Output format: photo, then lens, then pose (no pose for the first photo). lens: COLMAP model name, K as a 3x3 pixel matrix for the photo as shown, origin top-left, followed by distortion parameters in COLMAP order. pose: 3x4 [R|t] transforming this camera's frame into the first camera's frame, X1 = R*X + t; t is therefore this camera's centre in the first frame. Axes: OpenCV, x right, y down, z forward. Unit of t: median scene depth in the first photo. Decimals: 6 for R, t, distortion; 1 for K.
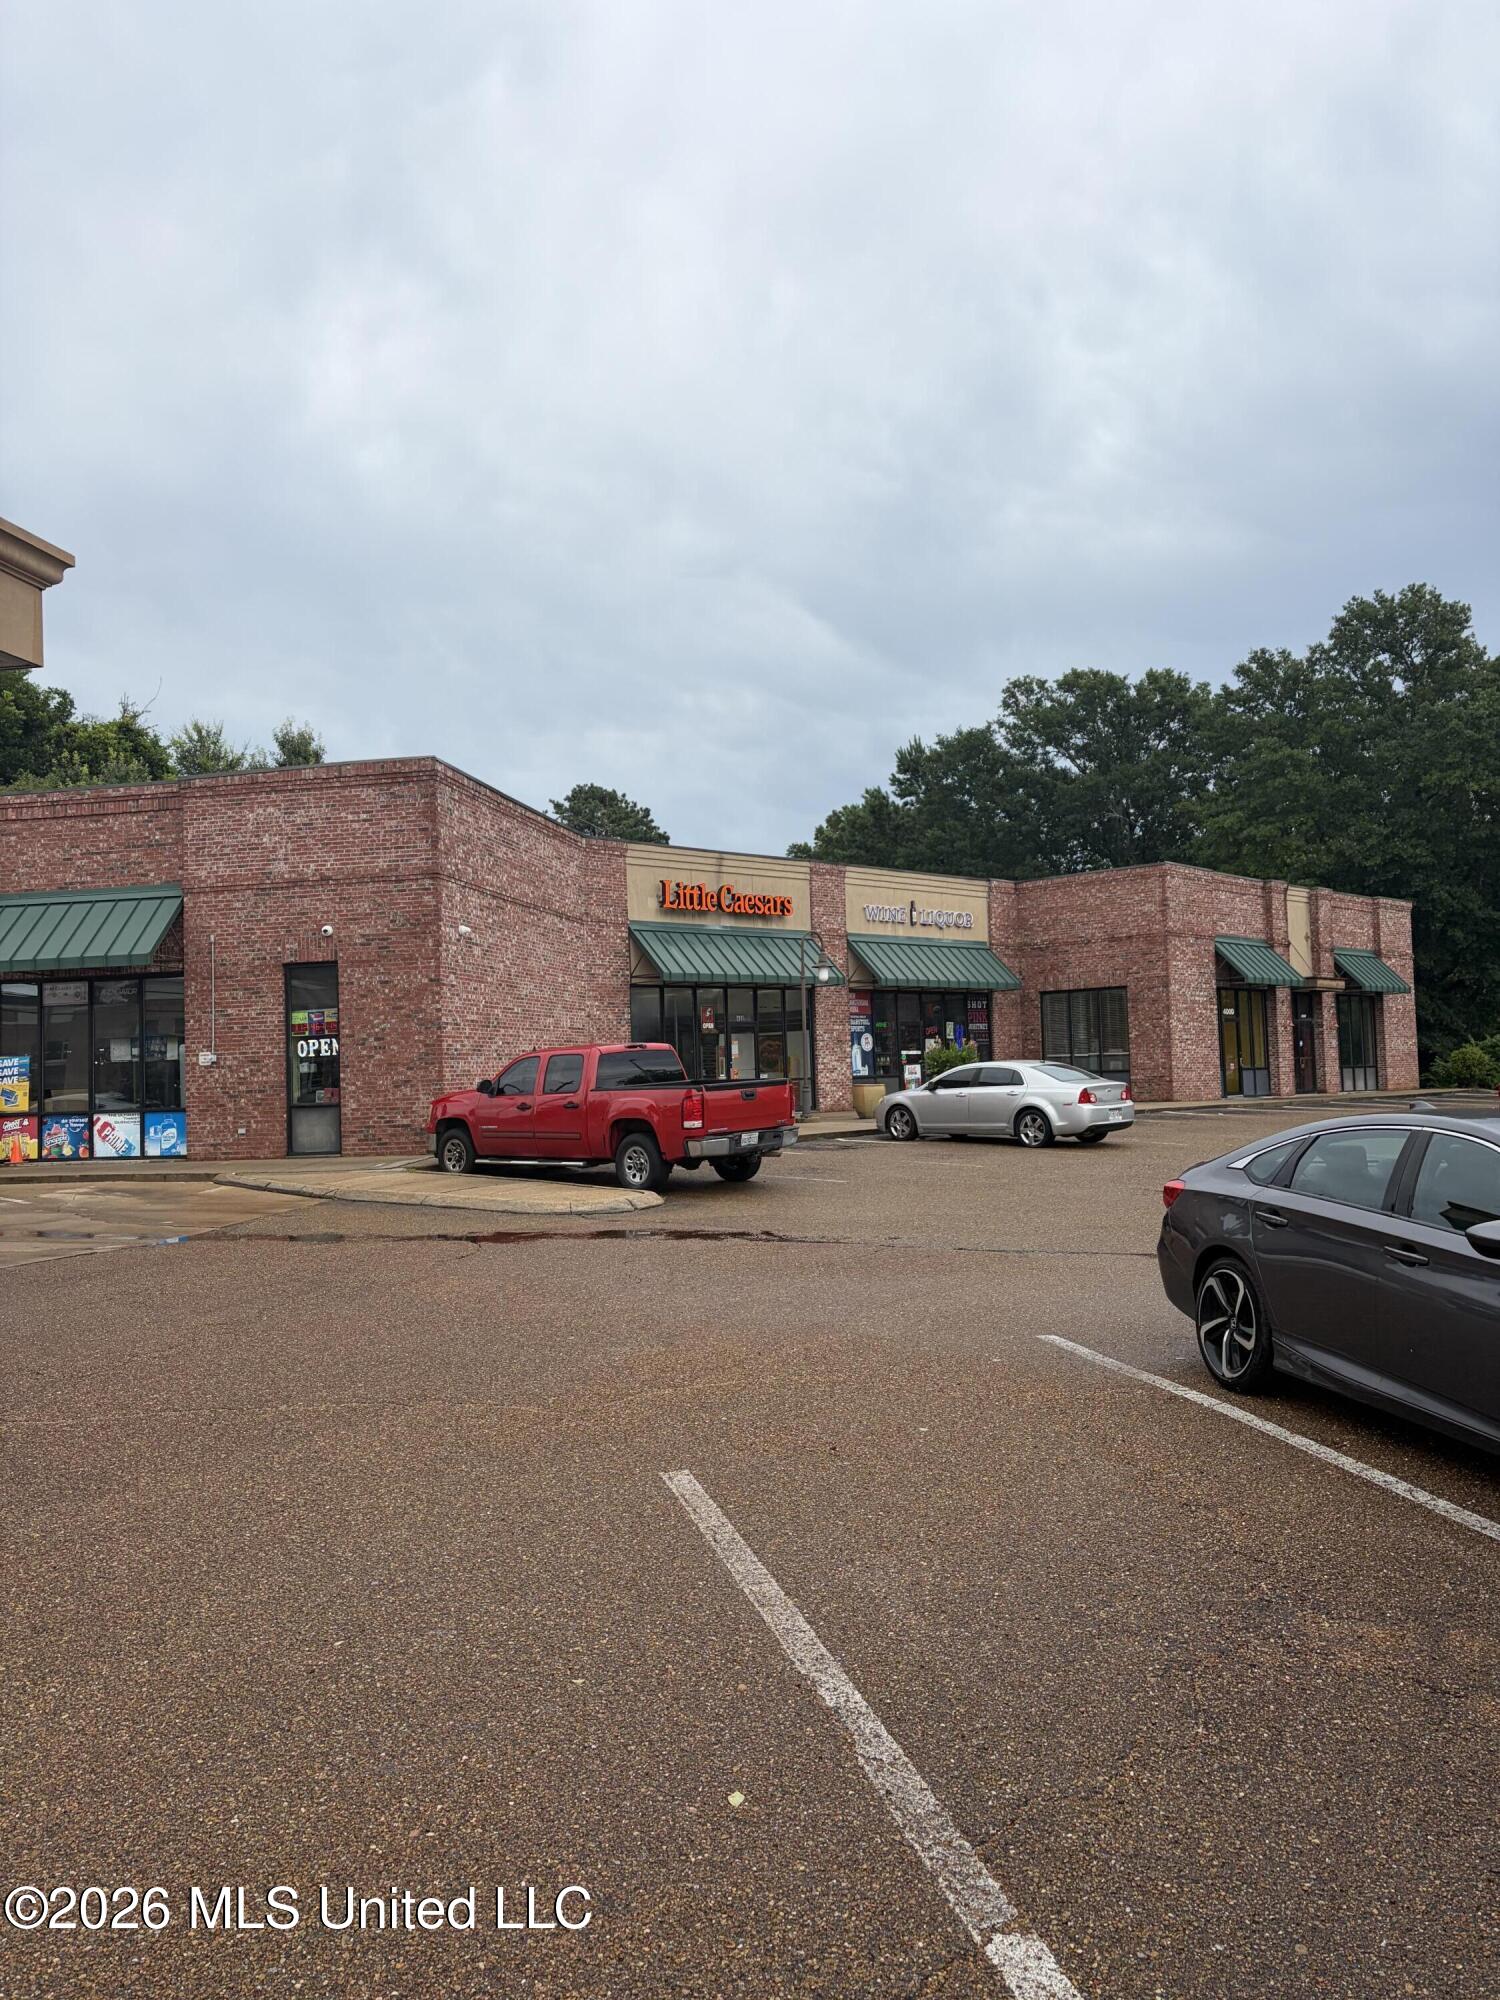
lens RADIAL K [[1508.7, 0, 761.0], [0, 1508.7, 1022.6], [0, 0, 1]] dist [0.076798, -0.096798]
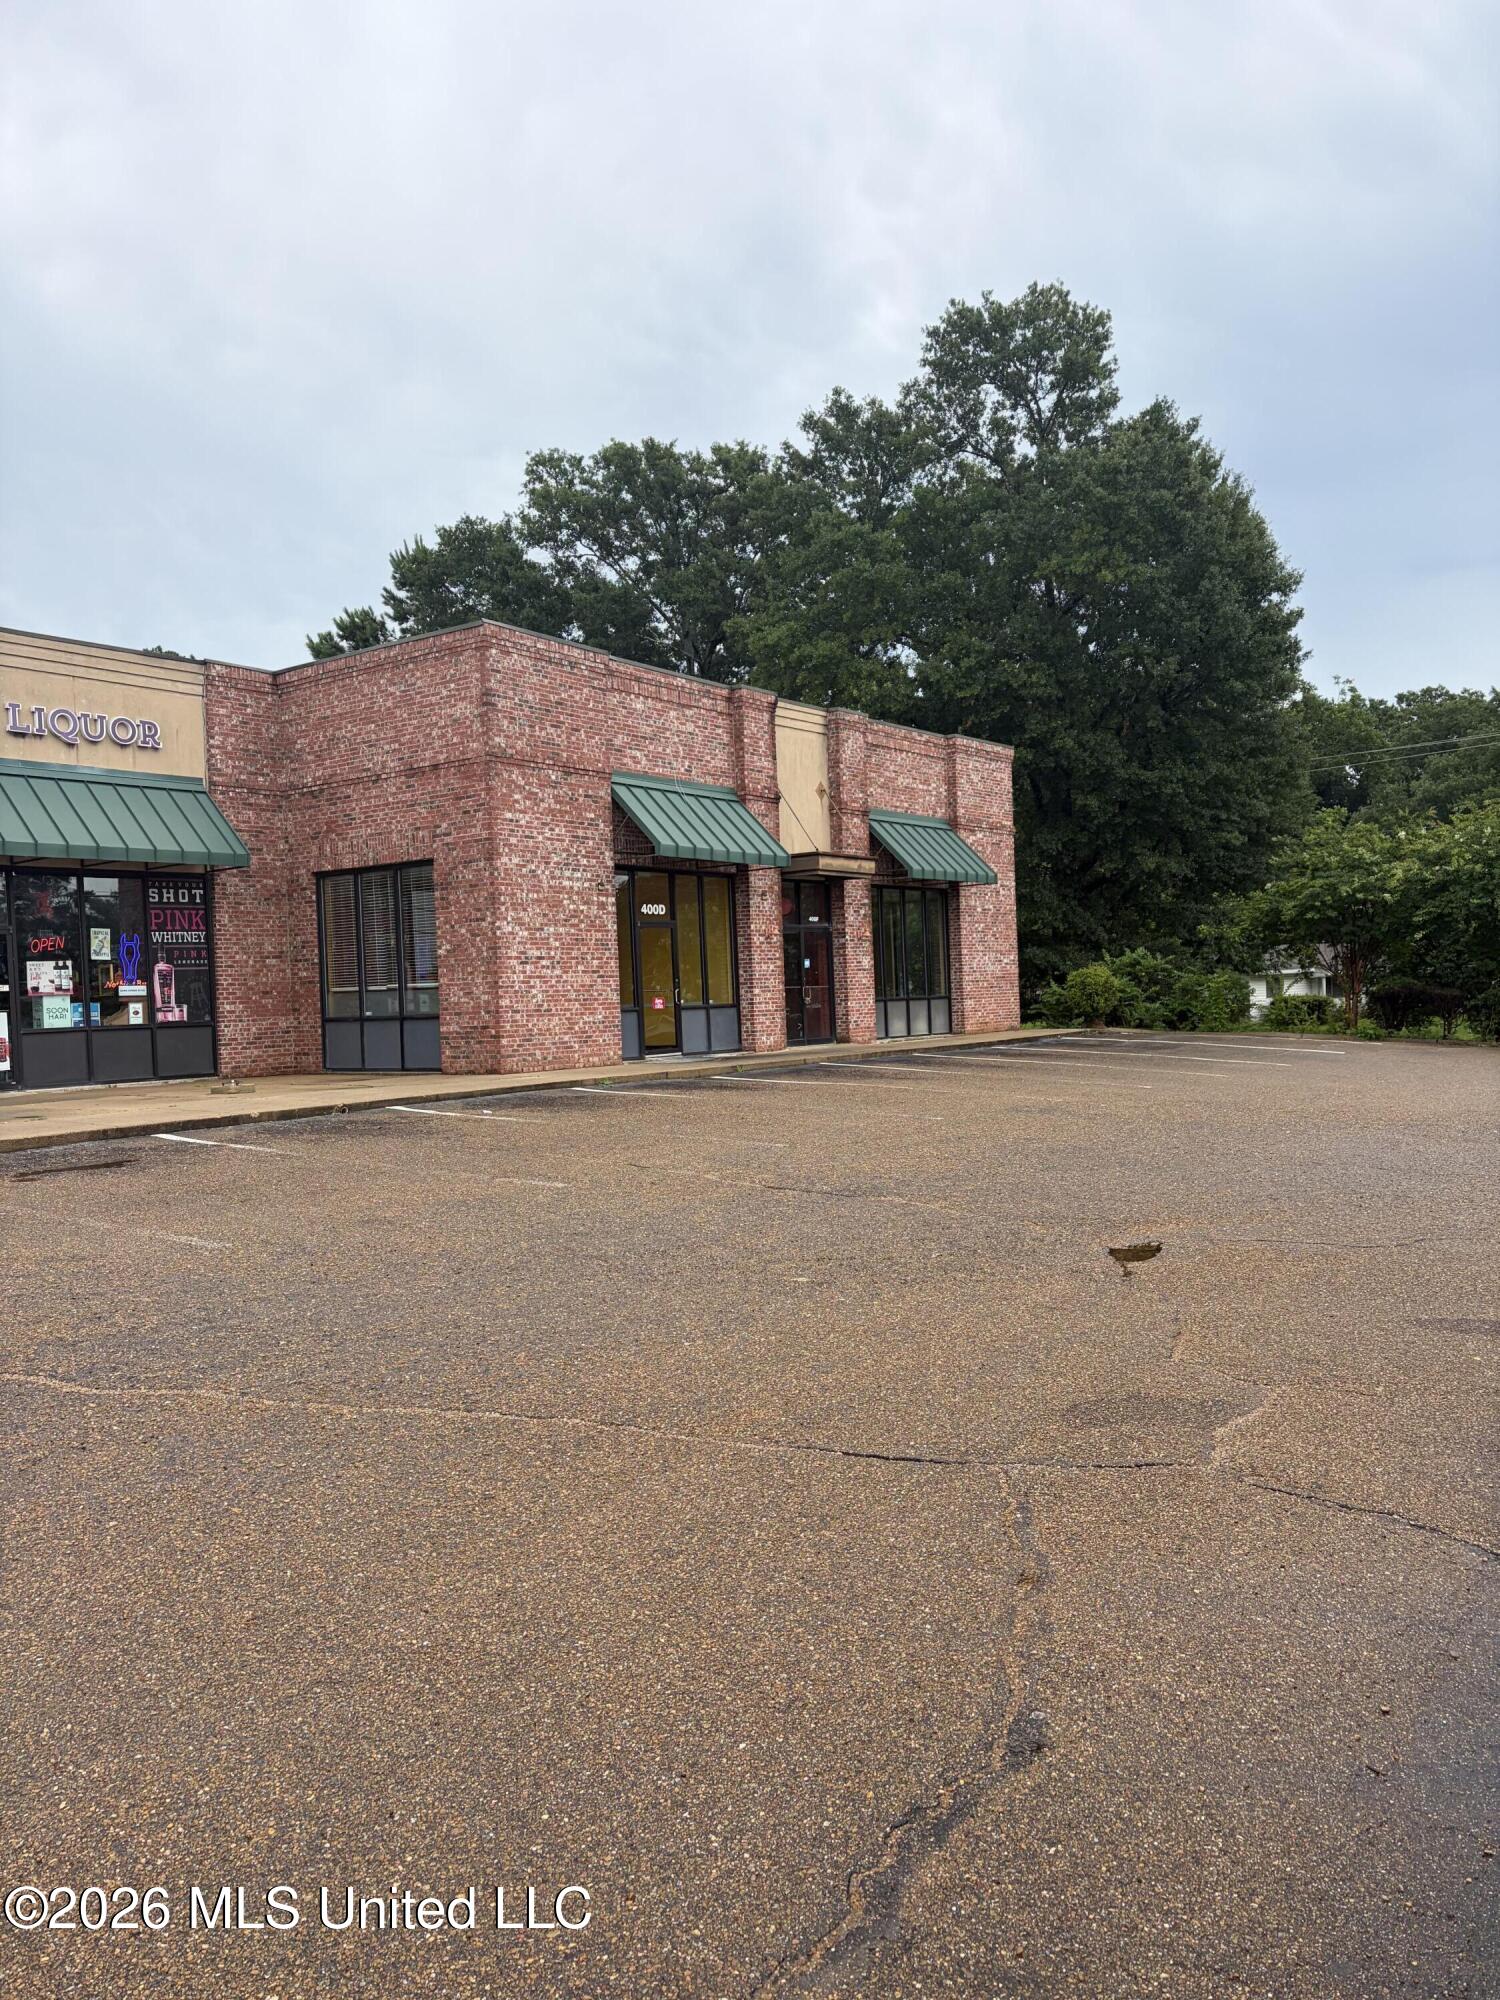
lens RADIAL K [[1505.3, 0, 750.0], [0, 1505.3, 1000.0], [0, 0, 1]] dist [0.196488, -0.412998]
pose [[0.990287, -0.010887, 0.138609, 0.241025], [0.005685, 0.999266, 0.037872, 0.005216], [-0.138920, -0.036716, 0.989623, 0.390360]]
